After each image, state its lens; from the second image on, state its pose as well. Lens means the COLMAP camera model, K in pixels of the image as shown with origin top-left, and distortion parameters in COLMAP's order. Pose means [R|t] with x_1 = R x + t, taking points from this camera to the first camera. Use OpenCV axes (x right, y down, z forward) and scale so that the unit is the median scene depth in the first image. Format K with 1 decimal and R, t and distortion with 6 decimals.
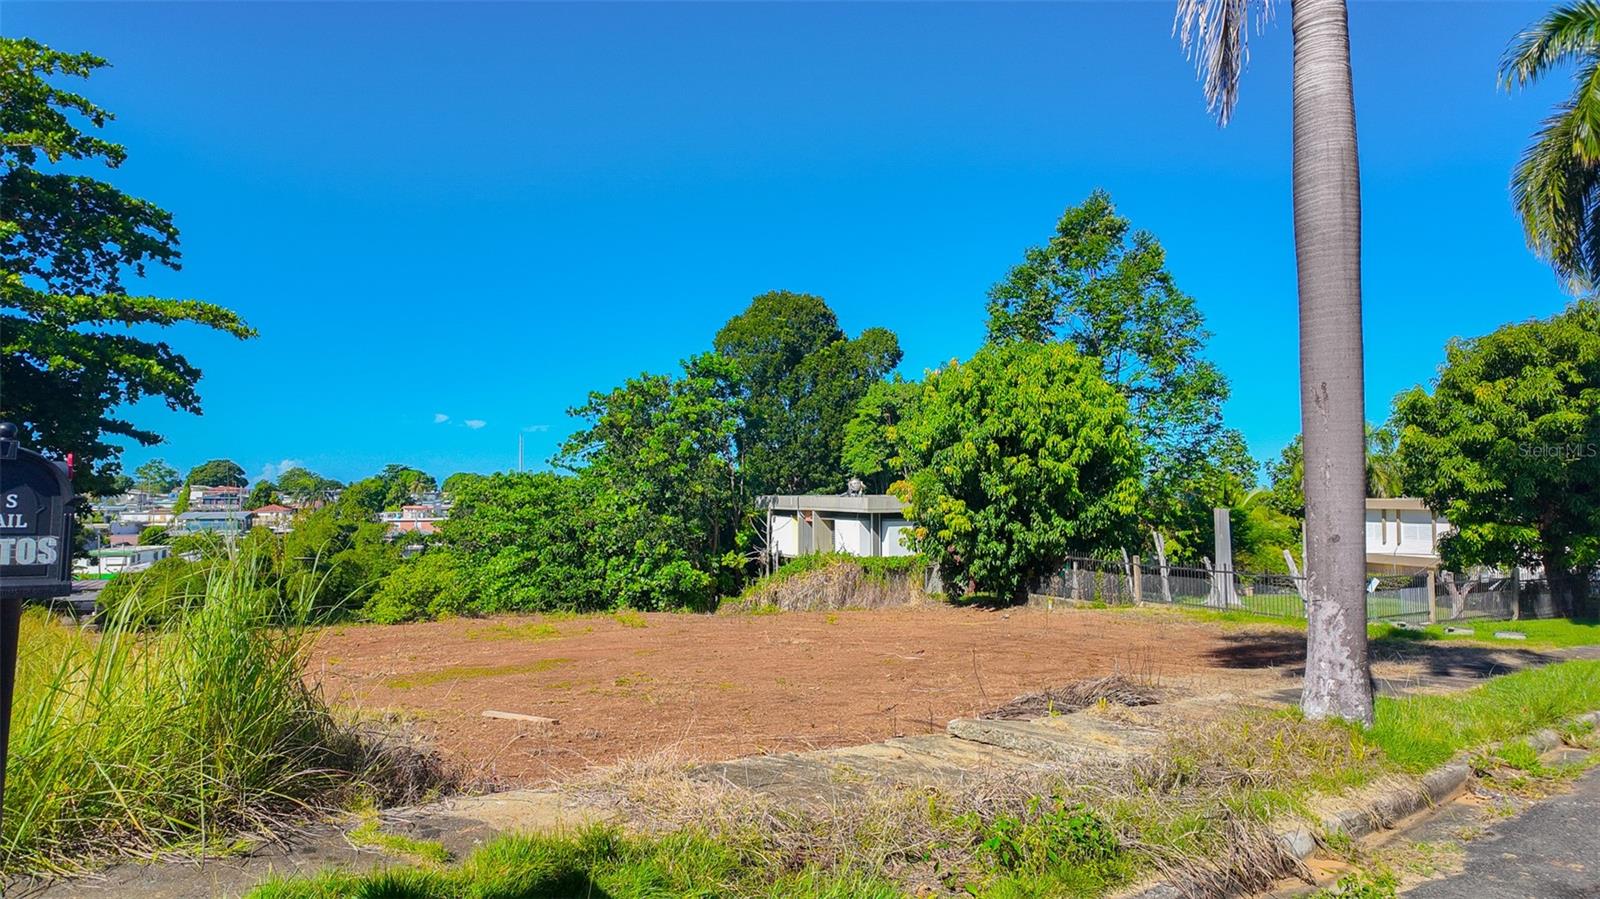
lens RADIAL K [[923.7, 0, 800.0], [0, 923.7, 449.5], [0, 0, 1]] dist [0.117092, -0.150194]
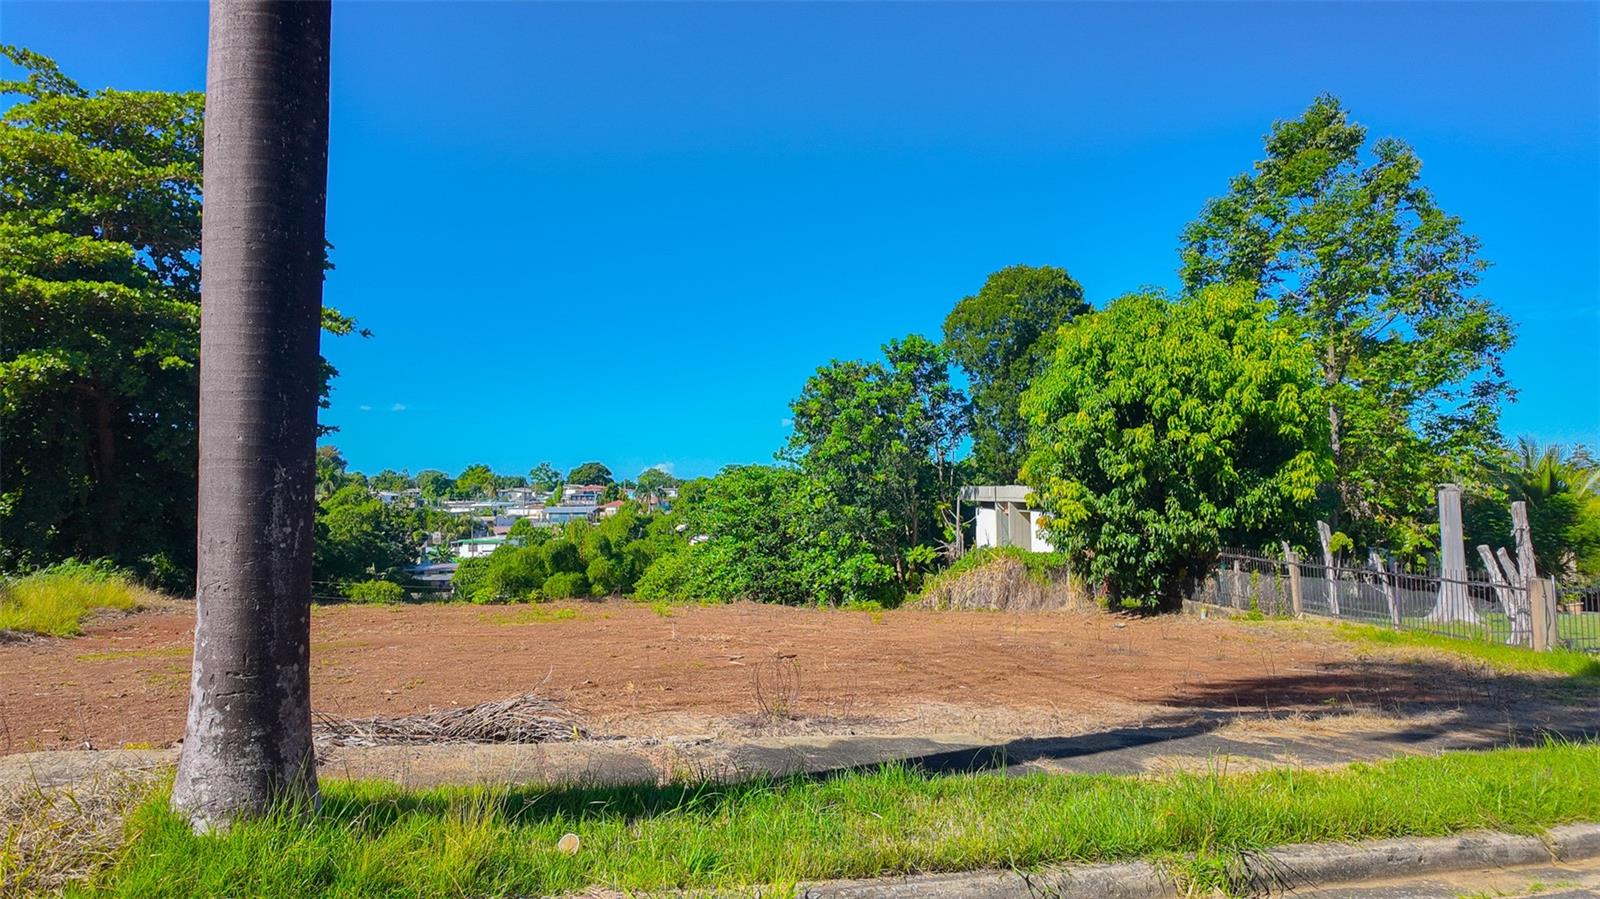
lens RADIAL K [[923.7, 0, 800.0], [0, 923.7, 449.5], [0, 0, 1]] dist [0.117092, -0.150194]
pose [[0.943480, -0.019122, -0.330879, 0.193707], [0.020124, 0.999797, -0.000396, 0.018321], [0.330819, -0.006285, 0.943673, 0.120656]]
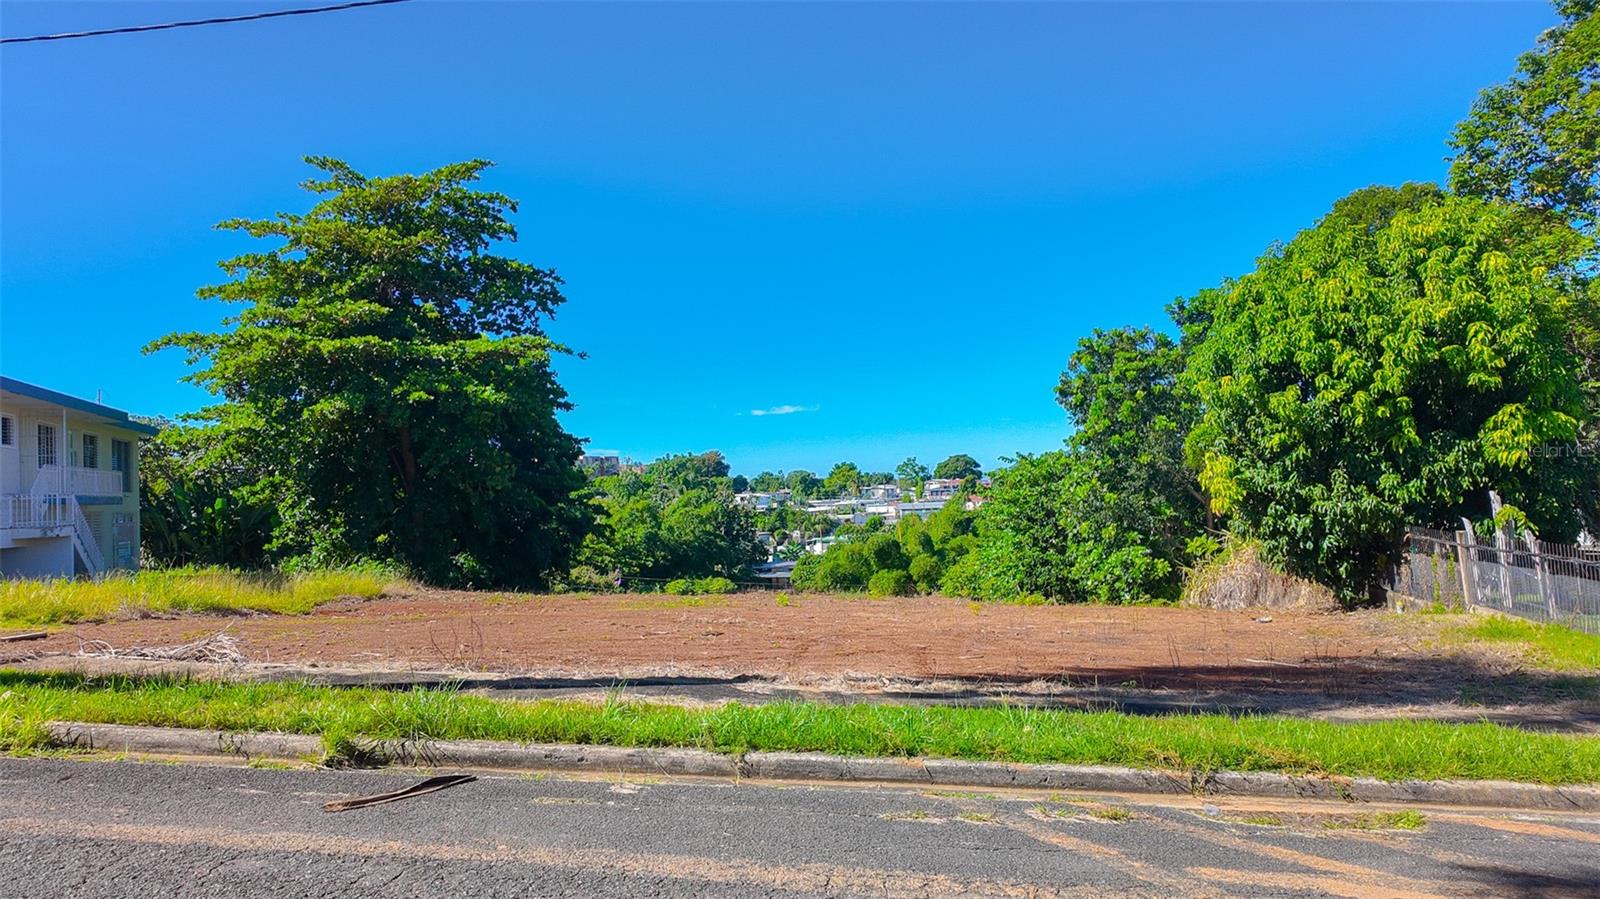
lens RADIAL K [[1001.5, 0, 777.6], [0, 1001.5, 447.0], [0, 0, 1]] dist [0.002273, 0.000281]
pose [[0.734715, -0.063656, -0.675383, 0.393582], [0.075086, 0.997101, -0.012297, 0.026698], [0.674208, -0.041677, 0.737365, 0.172278]]
